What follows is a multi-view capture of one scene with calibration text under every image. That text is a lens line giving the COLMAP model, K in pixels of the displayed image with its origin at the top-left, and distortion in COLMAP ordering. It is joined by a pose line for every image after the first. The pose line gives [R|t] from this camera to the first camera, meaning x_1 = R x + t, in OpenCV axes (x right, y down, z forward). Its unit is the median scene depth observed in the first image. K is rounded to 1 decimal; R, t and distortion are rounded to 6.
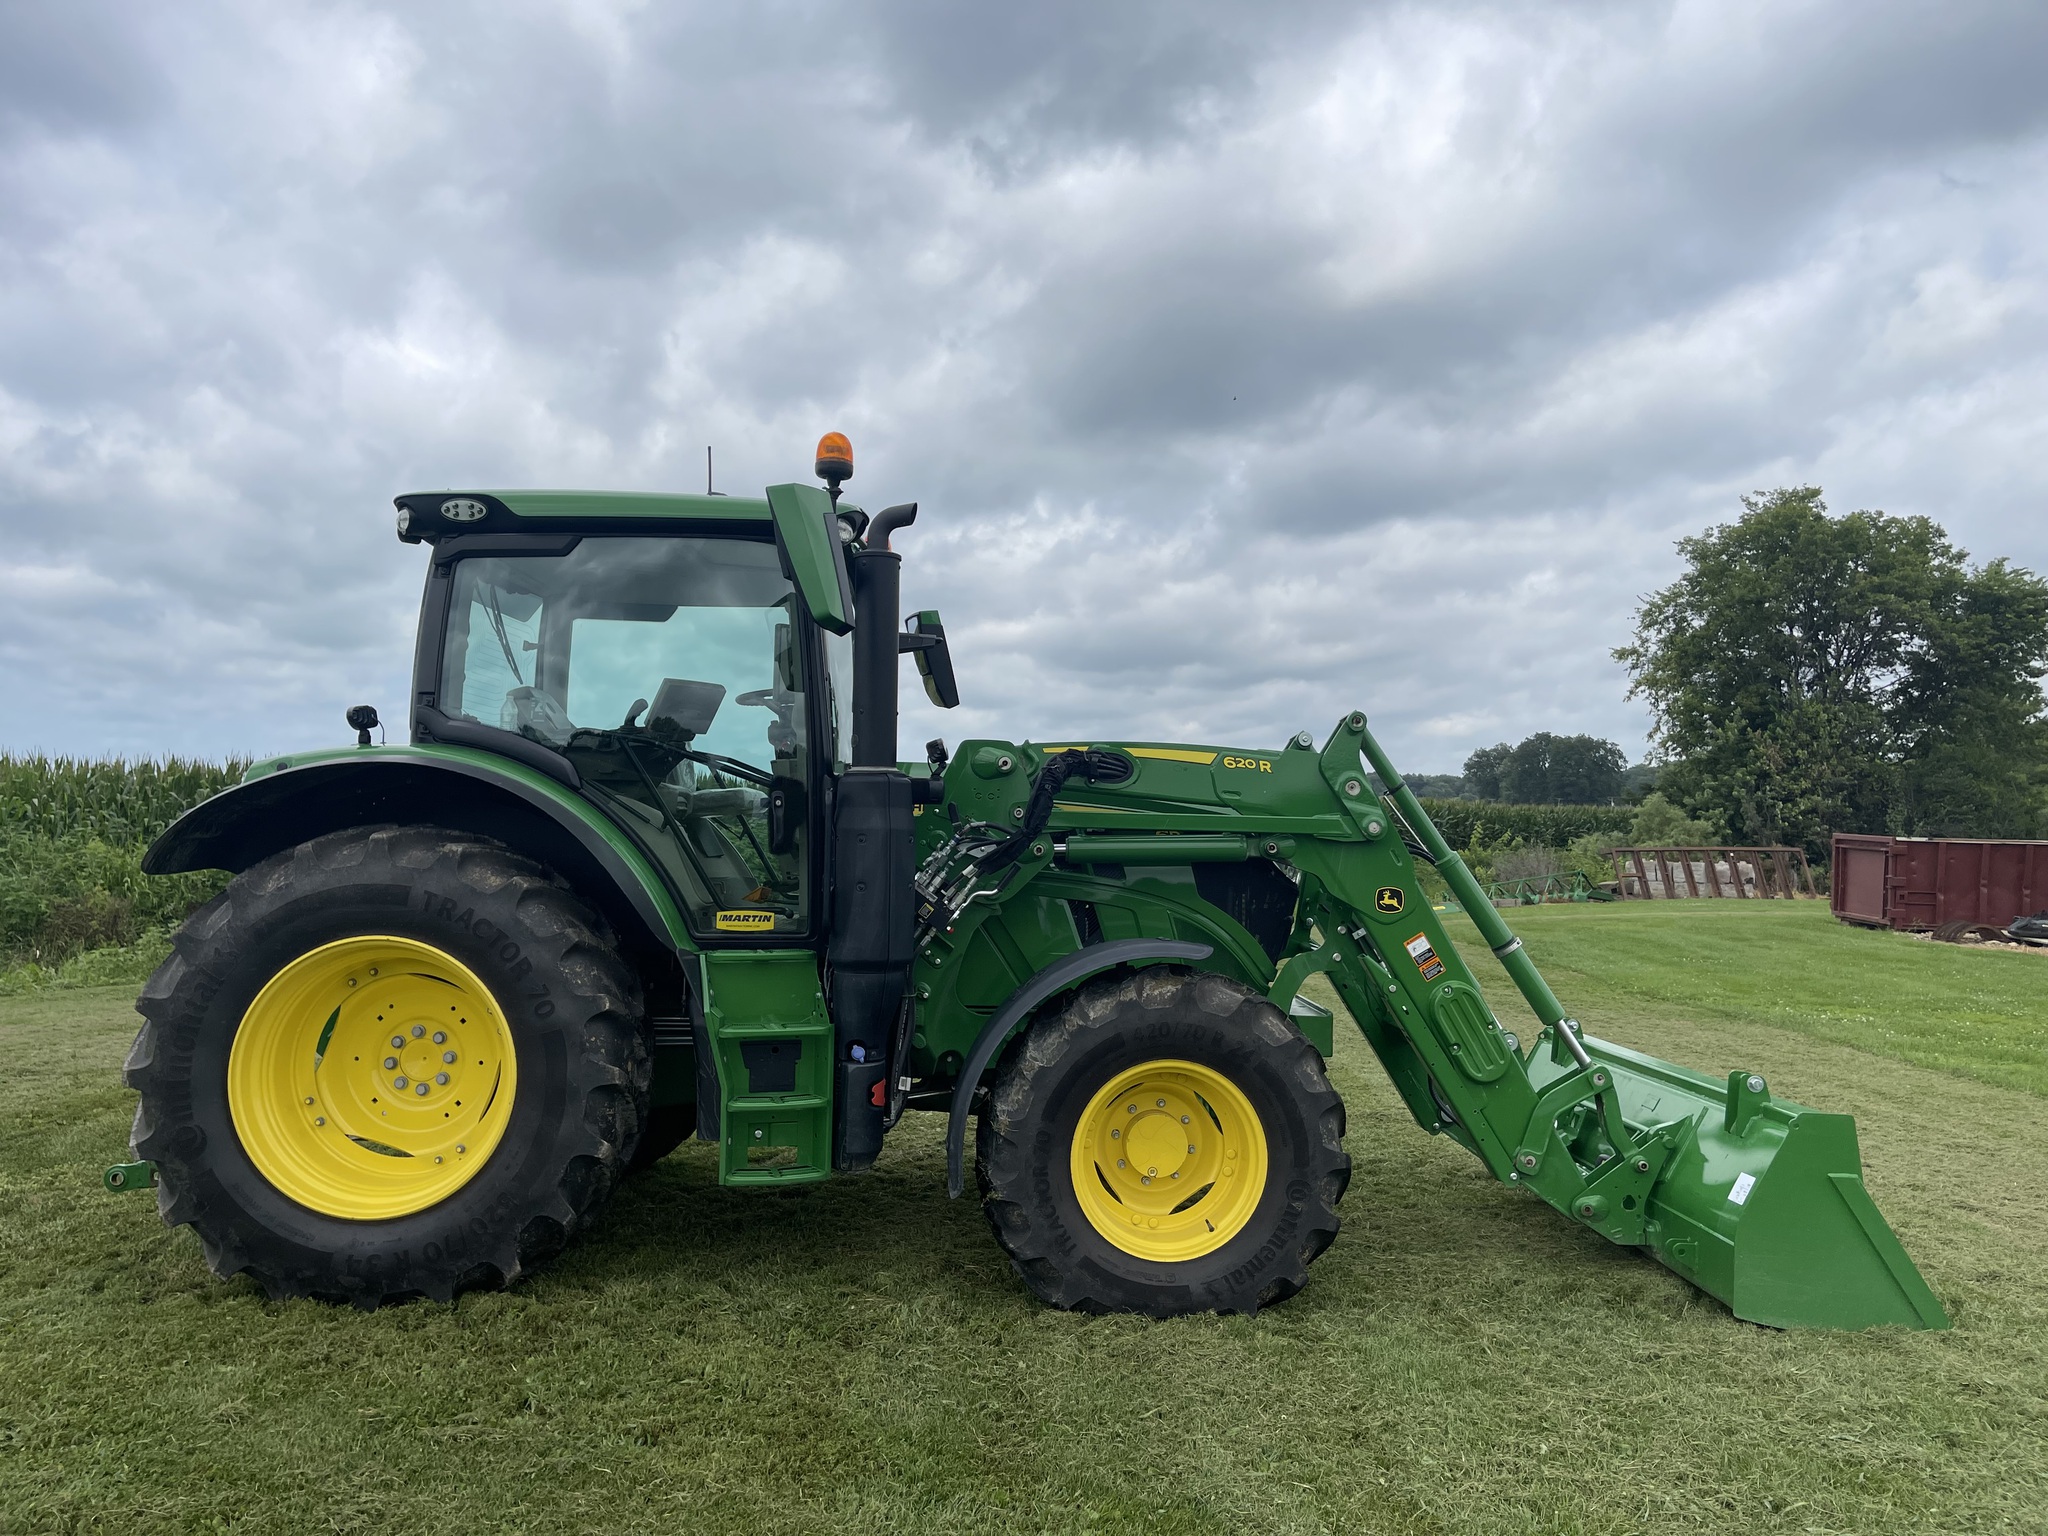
lens RADIAL K [[1638.7, 0, 1043.3], [0, 1638.7, 757.9], [0, 0, 1]] dist [0.057618, -0.092063]
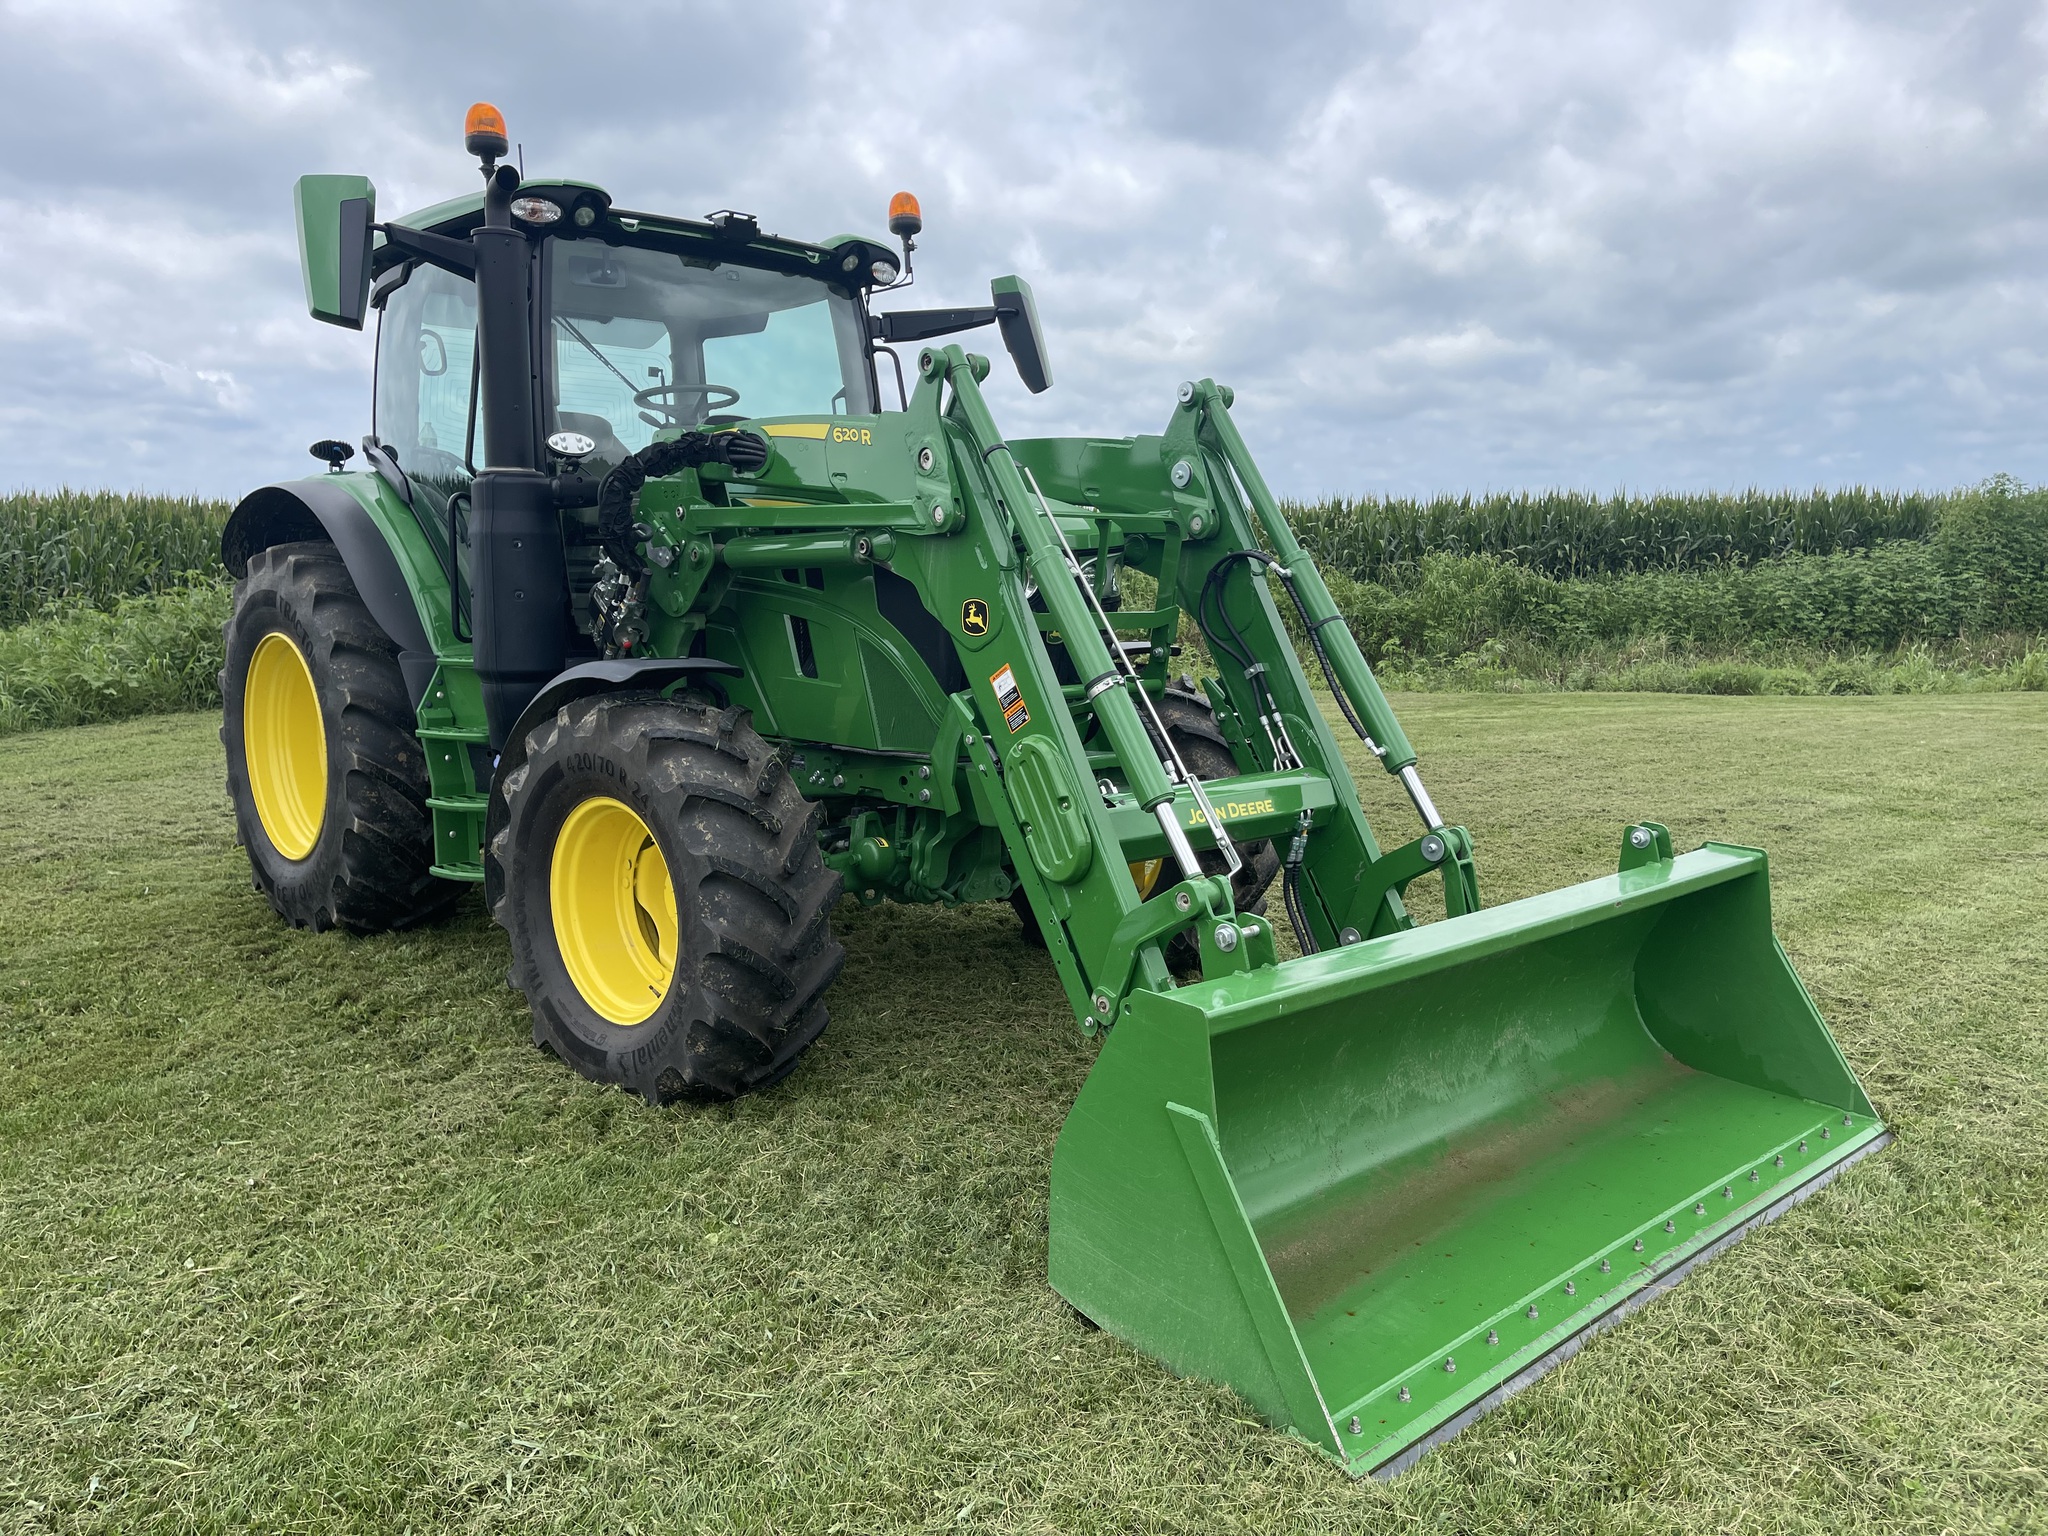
lens RADIAL K [[1571.6, 0, 1052.1], [0, 1571.6, 757.2], [0, 0, 1]] dist [0.064964, -0.087366]
pose [[0.673583, 0.077805, -0.735005, 0.718408], [0.043522, 0.988543, 0.144529, 0.047598], [0.737829, -0.129341, 0.662479, 0.545160]]
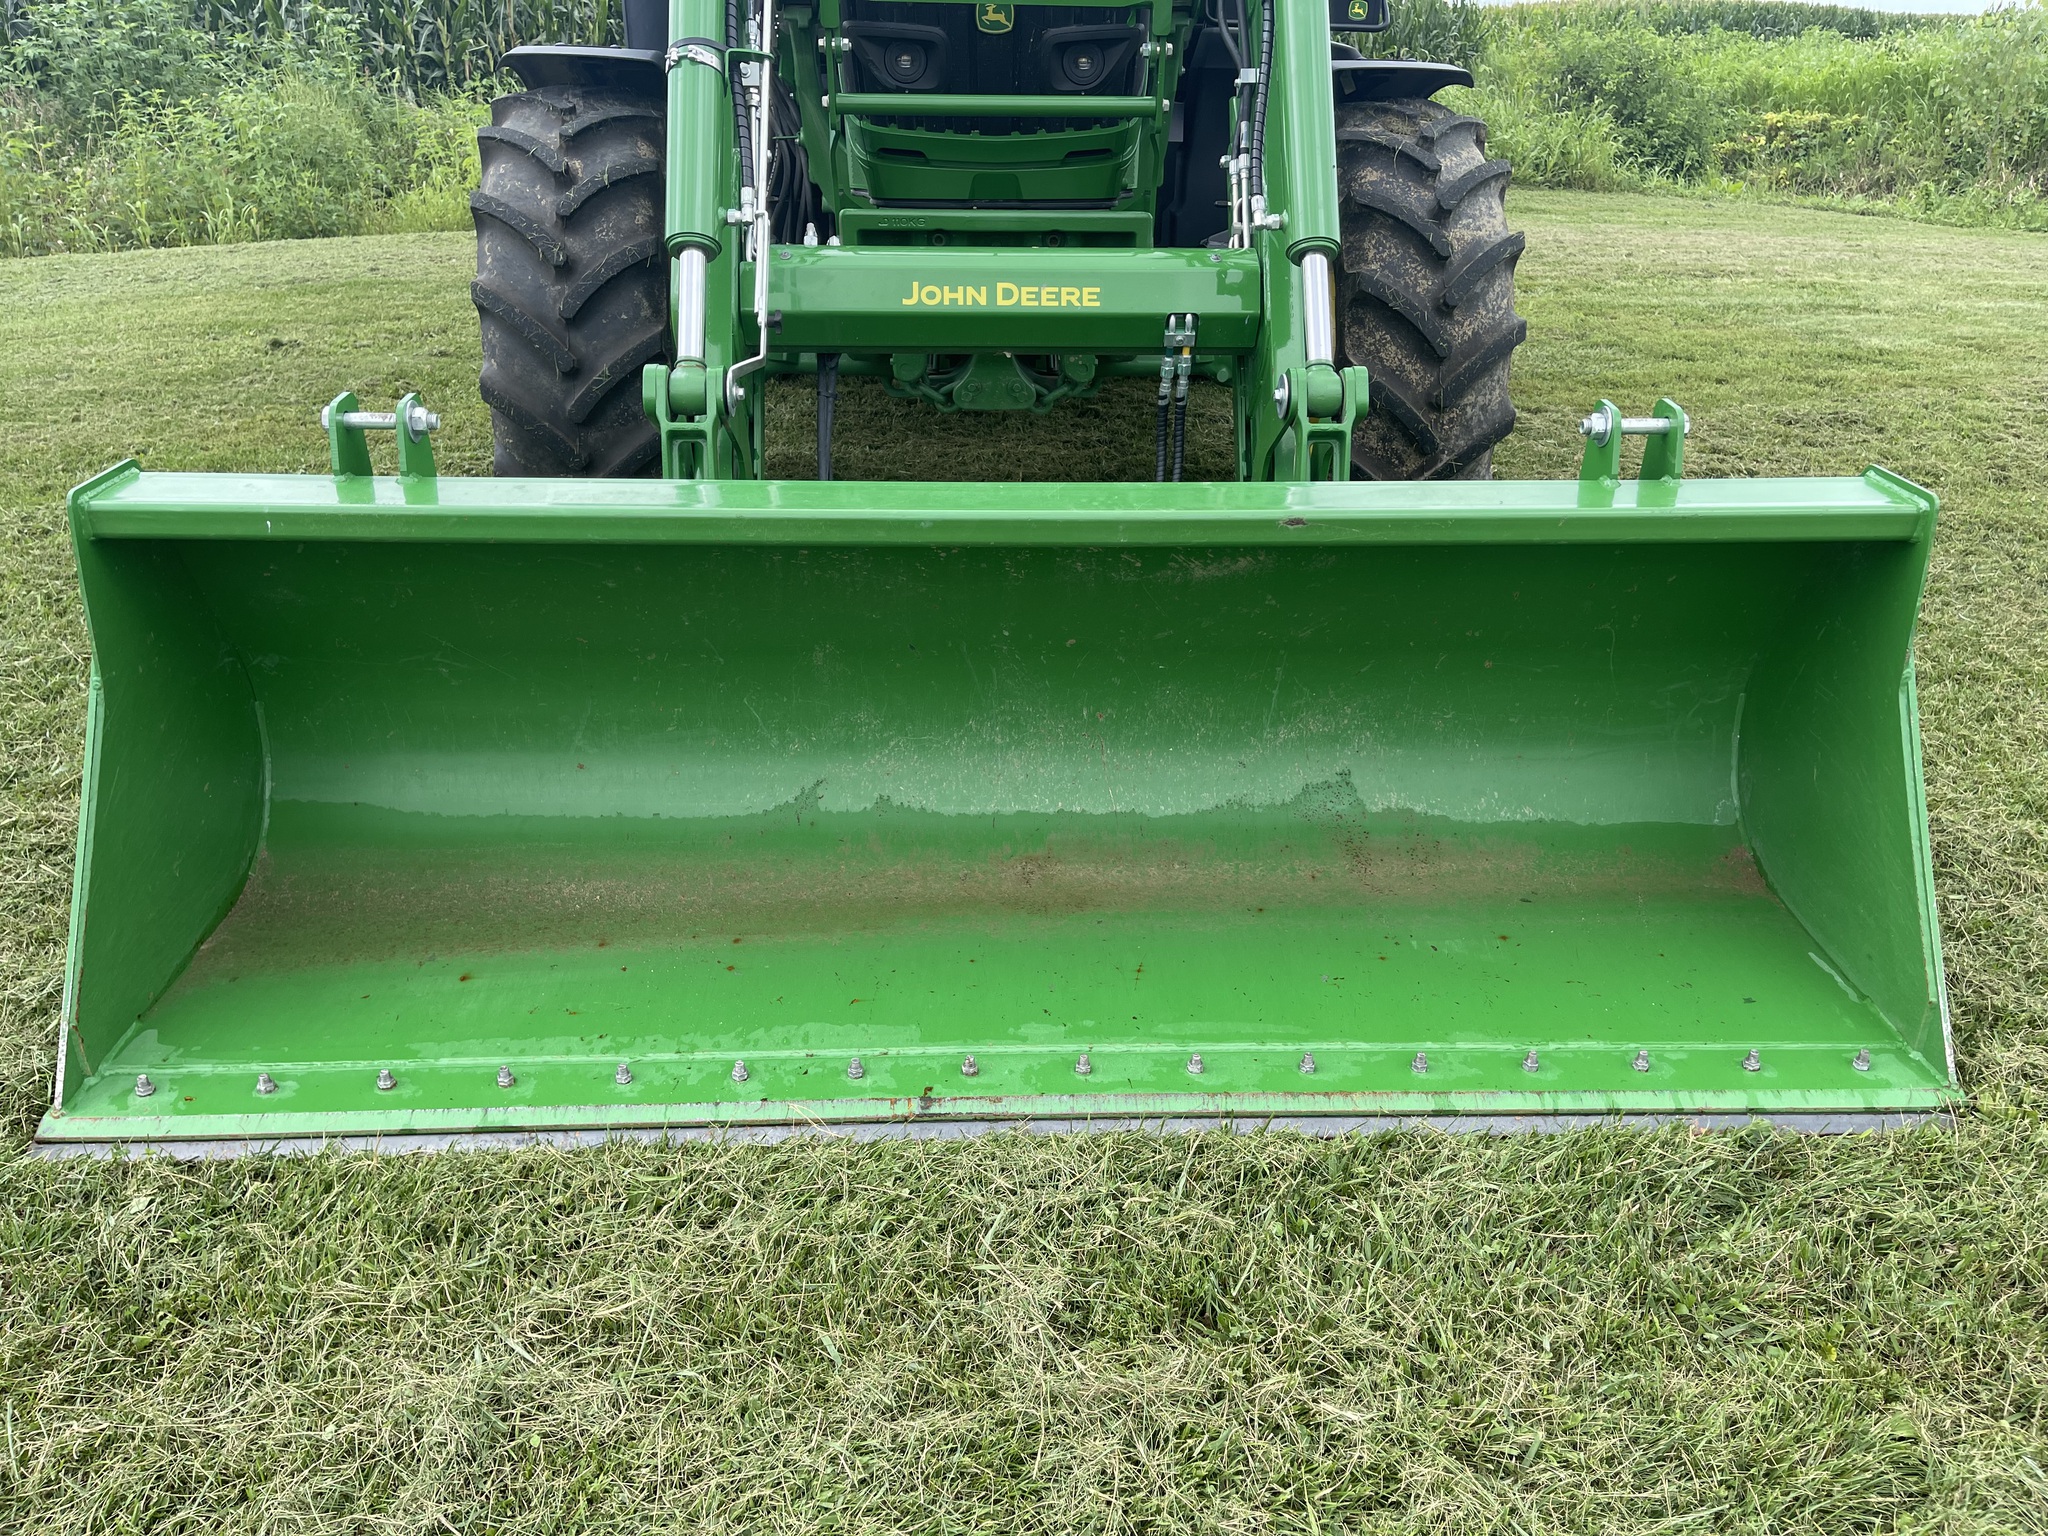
lens RADIAL K [[1571.6, 0, 1034.2], [0, 1571.6, 789.1], [0, 0, 1]] dist [0.064964, -0.087366]
pose [[0.009986, 0.407063, -0.913346, 0.742147], [0.043326, 0.912357, 0.407096, 0.118138], [0.999011, -0.043637, -0.008525, 1.060675]]
